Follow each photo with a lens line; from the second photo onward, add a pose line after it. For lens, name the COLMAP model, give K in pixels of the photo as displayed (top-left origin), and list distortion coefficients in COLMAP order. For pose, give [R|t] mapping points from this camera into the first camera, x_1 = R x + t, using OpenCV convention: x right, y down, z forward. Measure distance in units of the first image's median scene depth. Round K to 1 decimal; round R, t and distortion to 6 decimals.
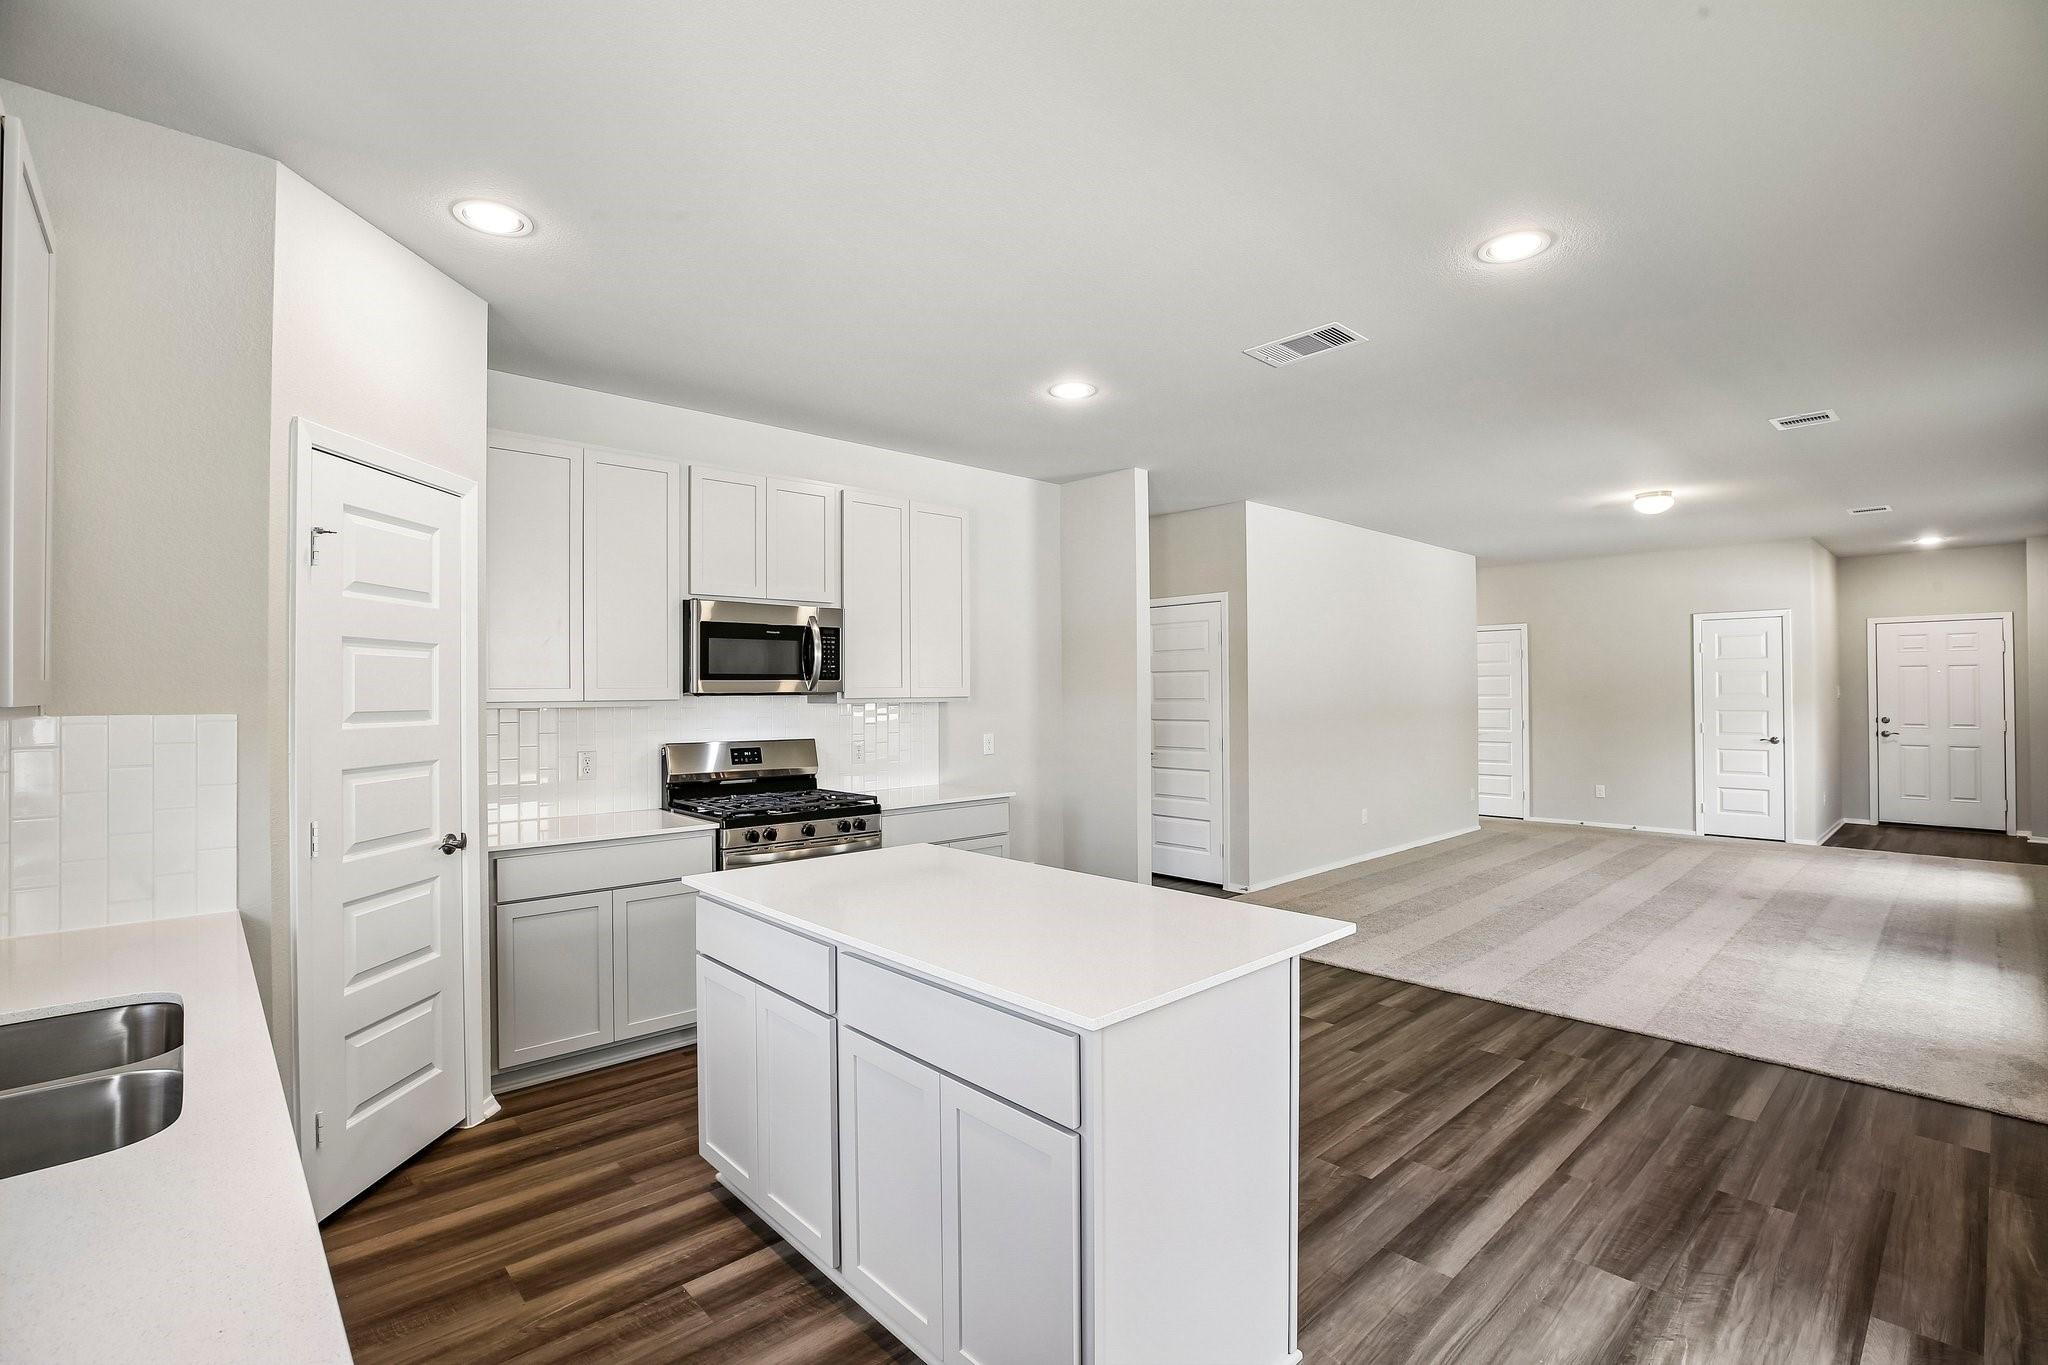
lens RADIAL K [[947.1, 0, 1024.4], [0, 947.1, 689.6], [0, 0, 1]] dist [-0.030503, 0.006567]
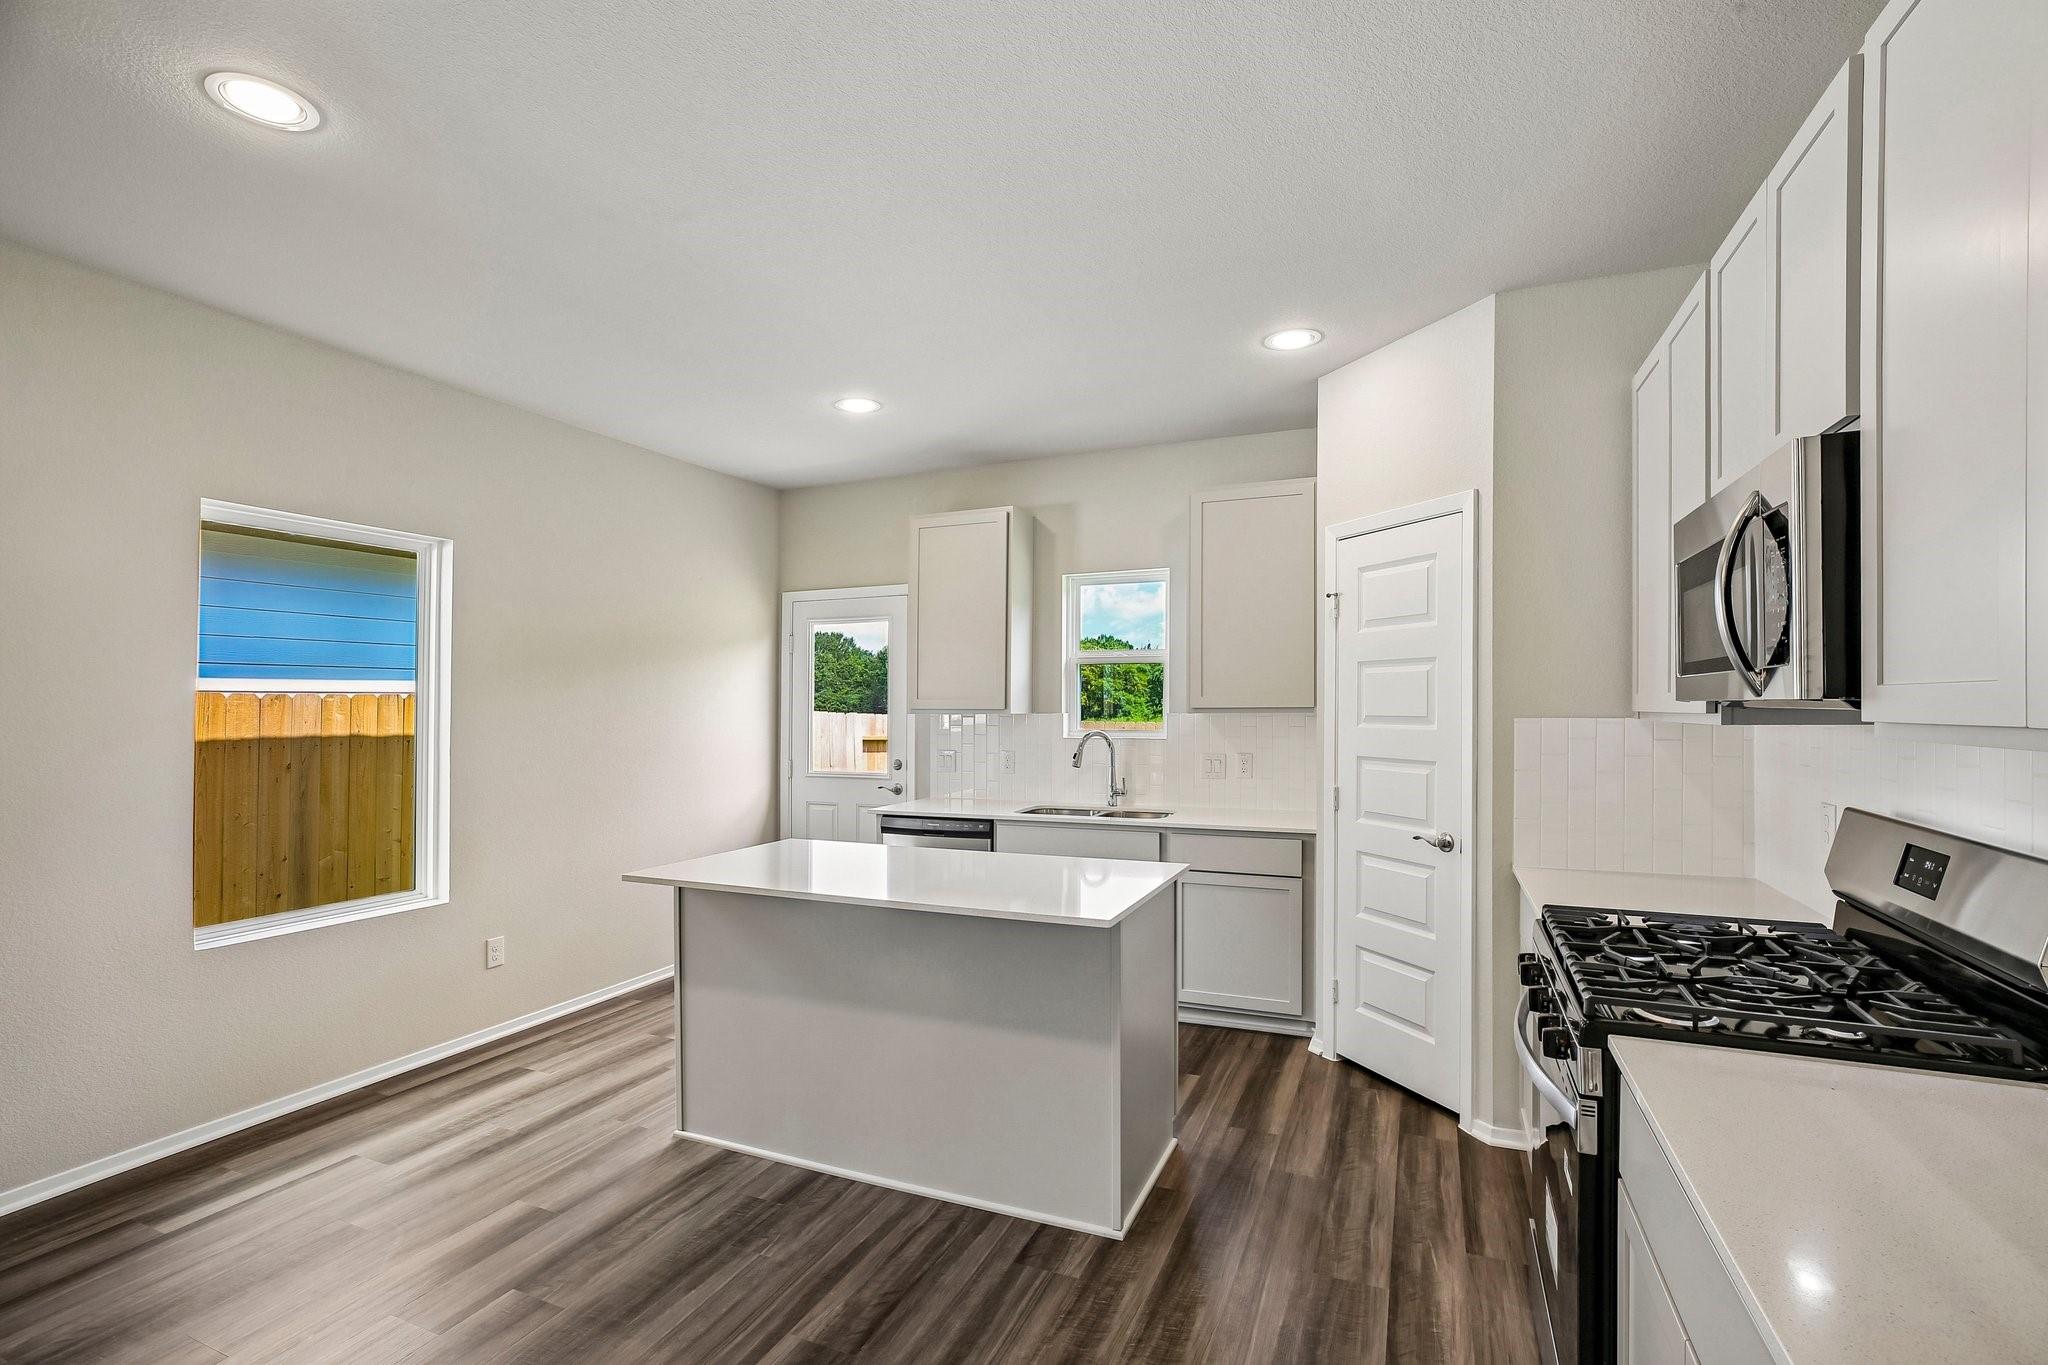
lens RADIAL K [[947.1, 0, 1007.8], [0, 947.1, 684.5], [0, 0, 1]] dist [-0.030503, 0.006567]
pose [[-0.914468, 0.003411, -0.404644, 0.233870], [0.007986, 0.999922, -0.009618, -0.008758], [0.404579, -0.012027, -0.914424, 1.492358]]
